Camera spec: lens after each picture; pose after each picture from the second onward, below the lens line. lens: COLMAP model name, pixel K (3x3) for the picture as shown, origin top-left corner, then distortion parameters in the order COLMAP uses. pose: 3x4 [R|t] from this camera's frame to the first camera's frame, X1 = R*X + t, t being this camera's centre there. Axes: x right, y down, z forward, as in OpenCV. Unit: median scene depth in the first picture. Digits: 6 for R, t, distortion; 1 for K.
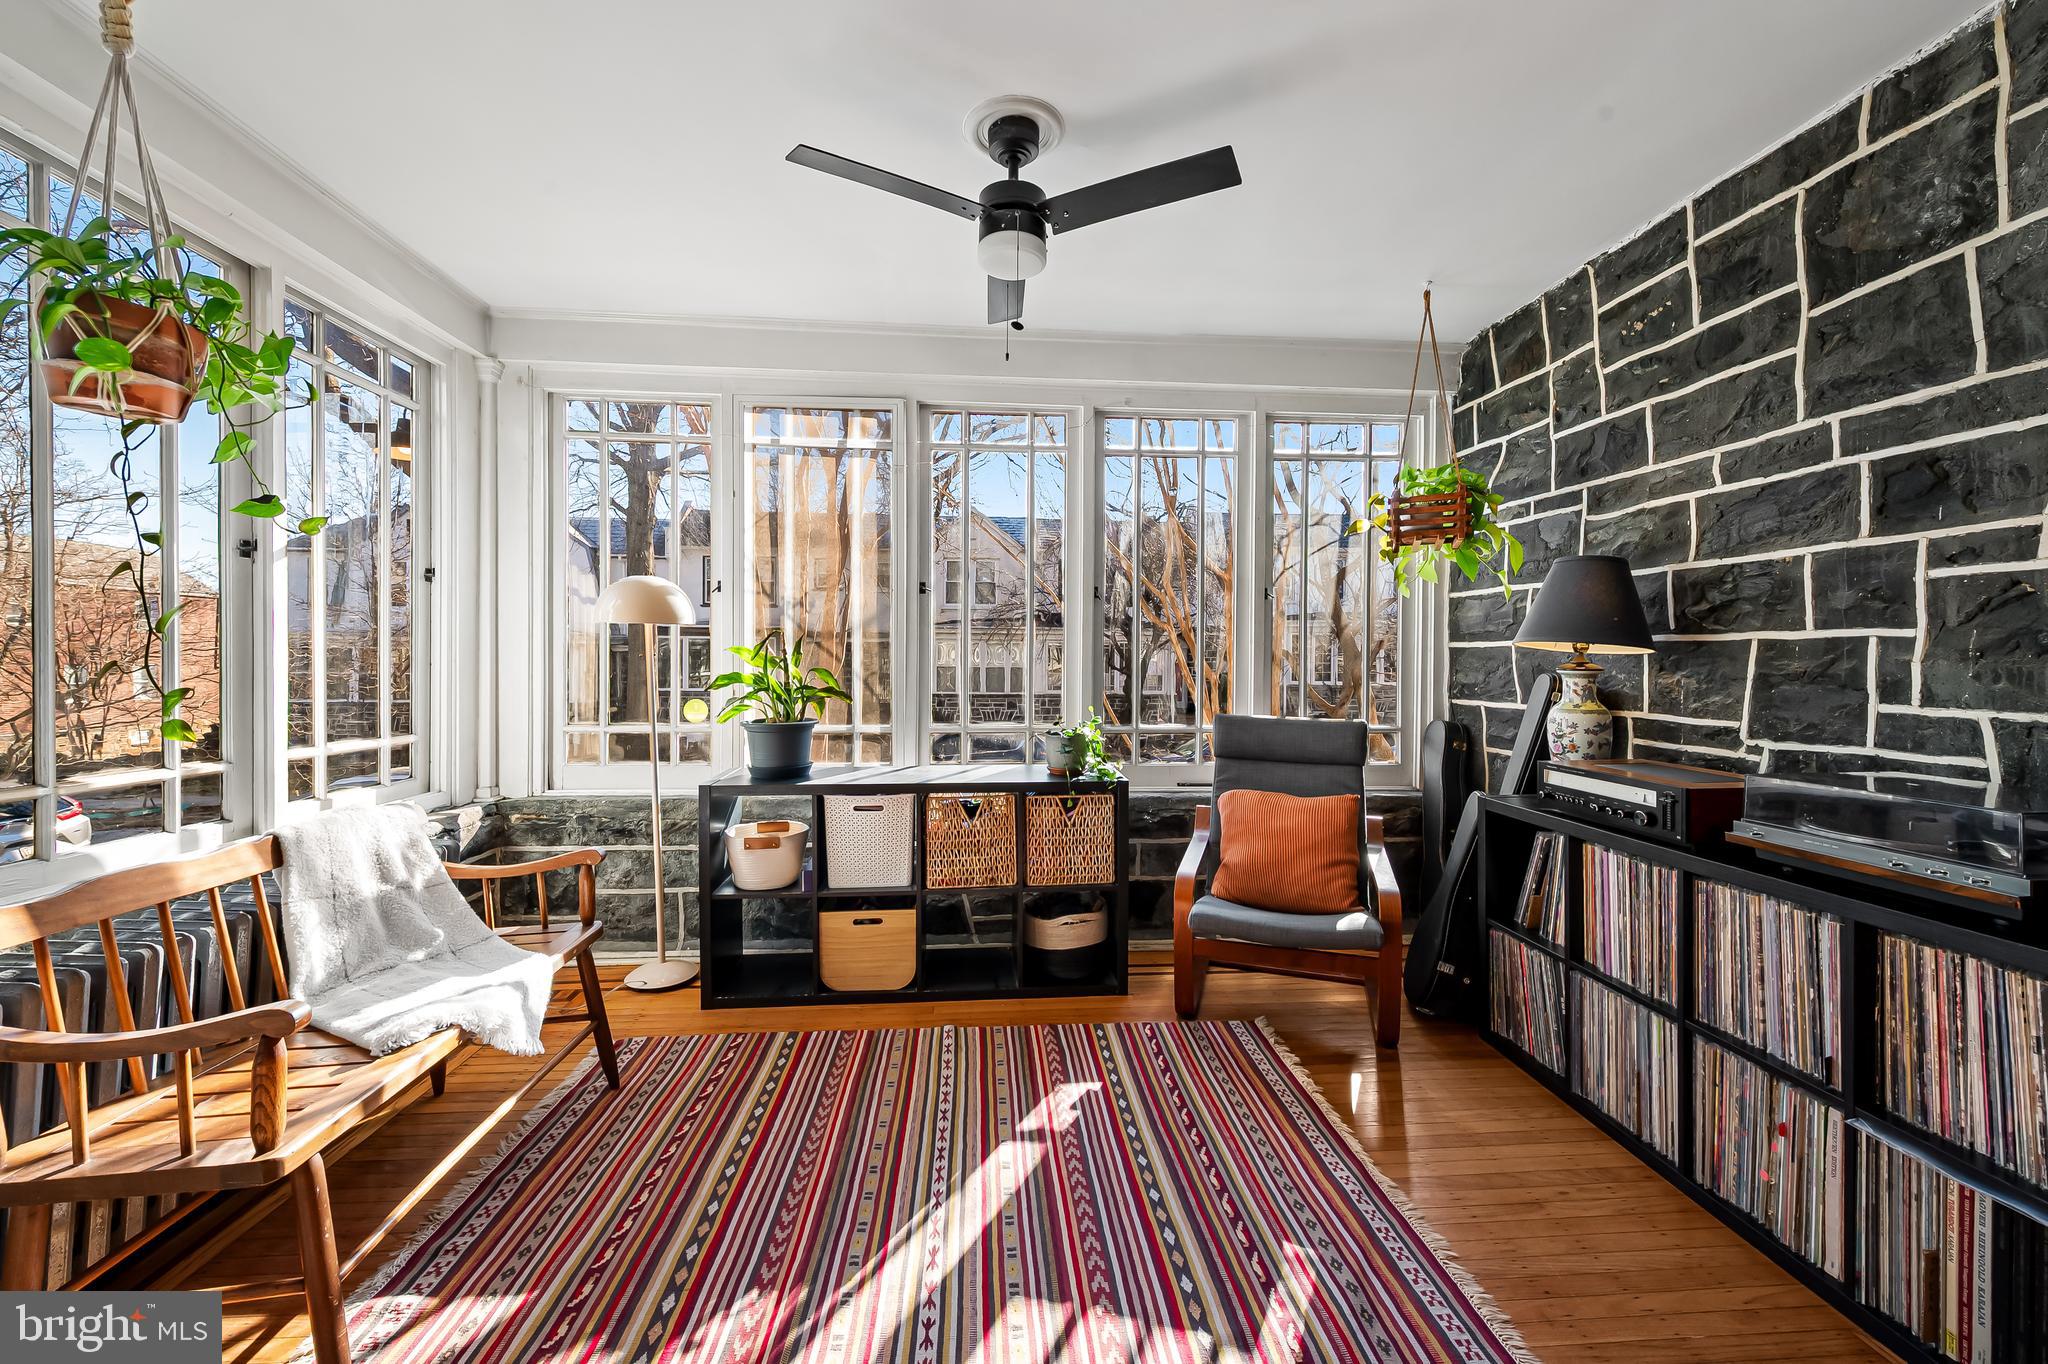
lens RADIAL K [[806.4, 0, 1020.3], [0, 806.4, 666.0], [0, 0, 1]] dist [0.005057, -0.000012]
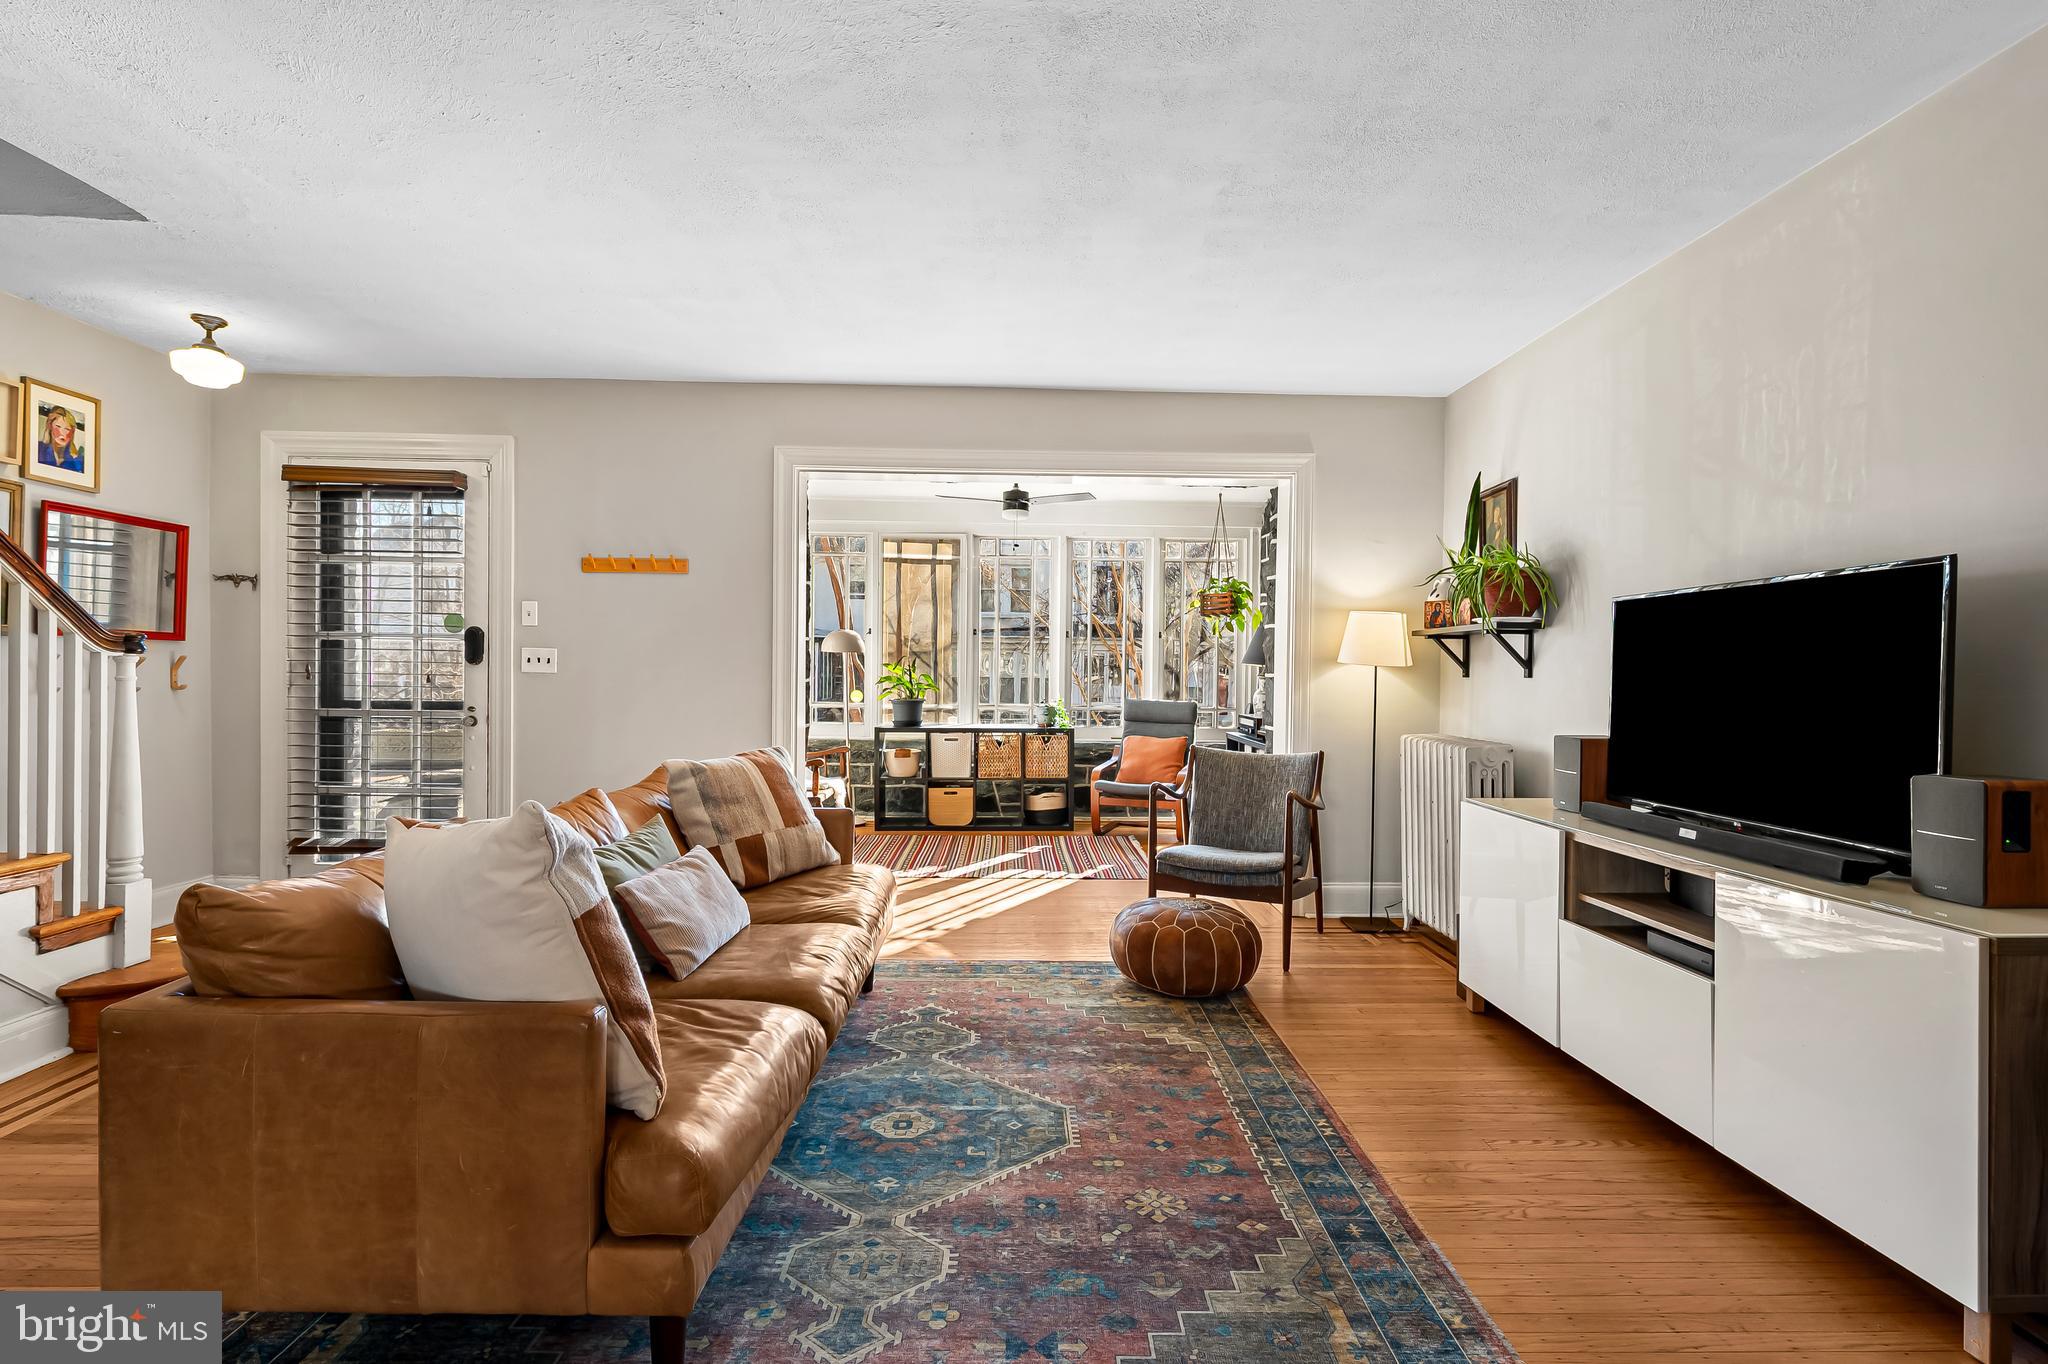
lens RADIAL K [[982.5, 0, 1024.0], [0, 982.5, 682.0], [0, 0, 1]] dist [0.015250, 0.000004]
pose [[0.999026, 0.006895, -0.043581, 0.112088], [-0.006793, 0.999974, 0.002489, 0.016800], [0.043597, -0.002190, 0.999047, -1.546705]]
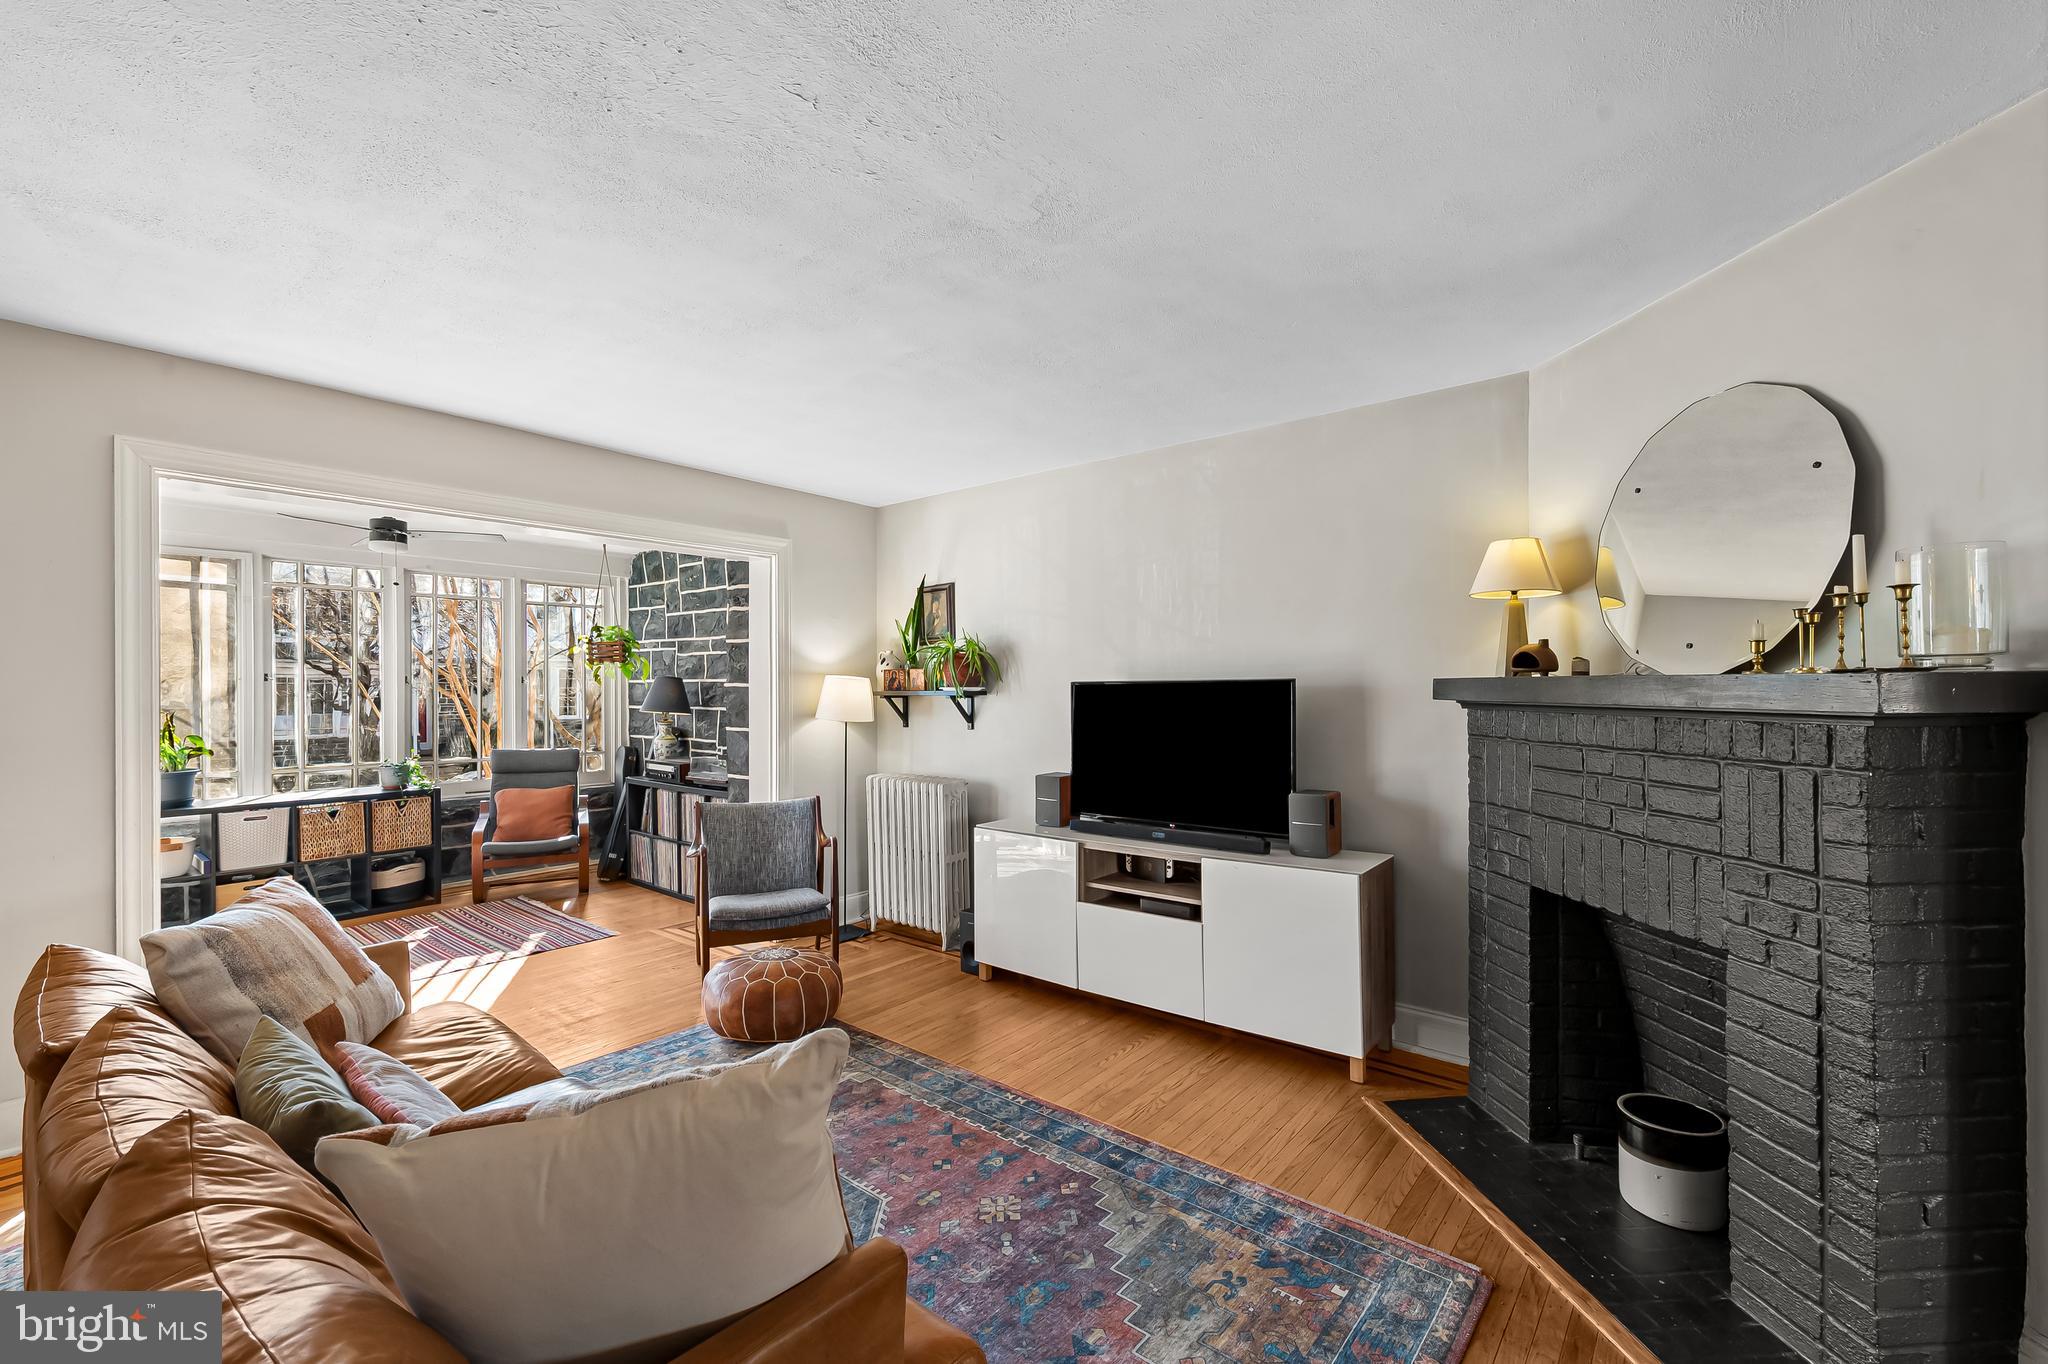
lens RADIAL K [[863.6, 0, 1027.2], [0, 863.6, 688.0], [0, 0, 1]] dist [0.010327, -0.000139]
pose [[0.684044, -0.006864, 0.729409, -0.398344], [0.012729, 0.999916, -0.002529, -0.066010], [-0.729330, 0.011015, 0.684073, -1.358504]]
